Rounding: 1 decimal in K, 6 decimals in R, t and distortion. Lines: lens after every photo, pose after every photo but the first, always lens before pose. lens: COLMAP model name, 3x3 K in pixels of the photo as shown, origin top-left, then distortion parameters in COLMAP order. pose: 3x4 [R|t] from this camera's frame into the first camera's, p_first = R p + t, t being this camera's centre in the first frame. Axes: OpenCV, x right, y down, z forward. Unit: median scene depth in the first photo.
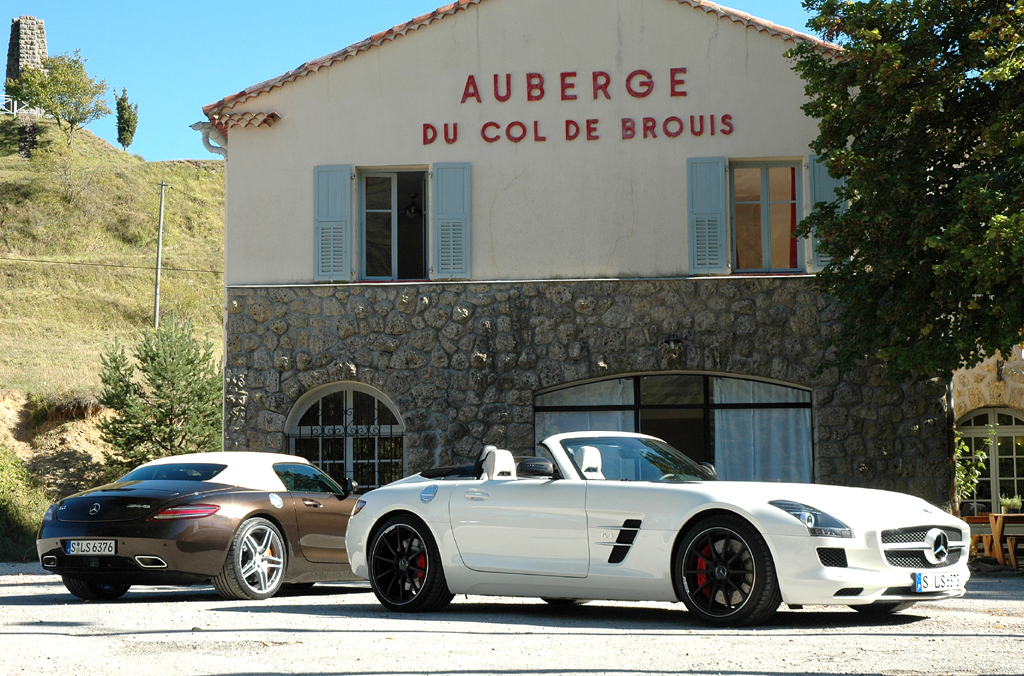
lens RADIAL K [[2011.1, 0, 519.1], [0, 2011.1, 333.5], [0, 0, 1]] dist [0.104657, 0.000000]
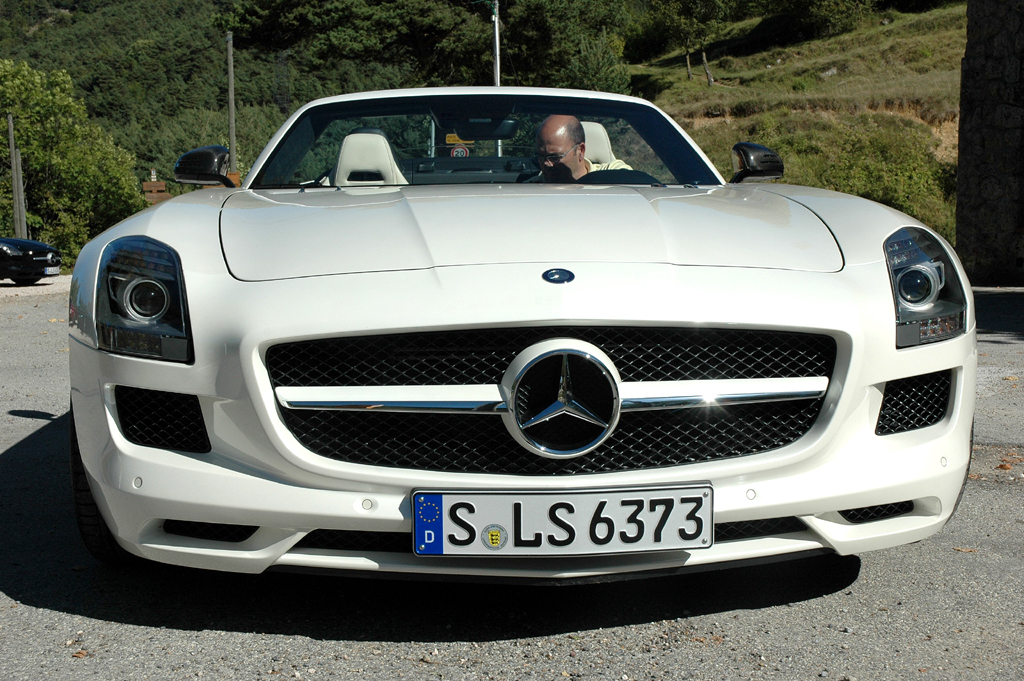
lens RADIAL K [[1349.8, 0, 511.8], [0, 1349.8, 343.0], [0, 0, 1]] dist [0.085710, 0.000000]
pose [[0.687092, 0.064098, -0.723737, 0.166724], [0.071997, 0.985192, 0.155605, 0.032285], [0.722994, -0.159022, 0.672303, 0.421425]]
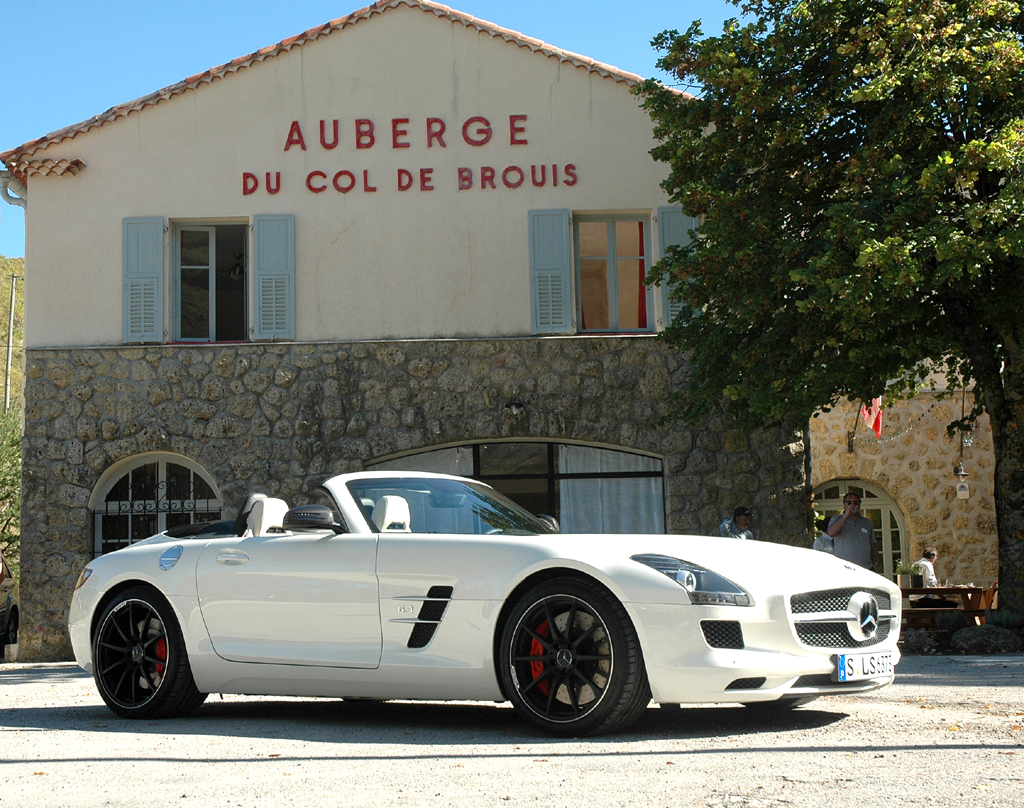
lens RADIAL K [[1777.9, 0, 507.6], [0, 1777.9, 409.5], [0, 0, 1]] dist [0.031704, 0.000000]
pose [[0.997809, -0.005855, 0.065904, 0.019356], [0.007104, 0.999800, -0.018721, 0.020859], [-0.065781, 0.019148, 0.997650, 0.184108]]
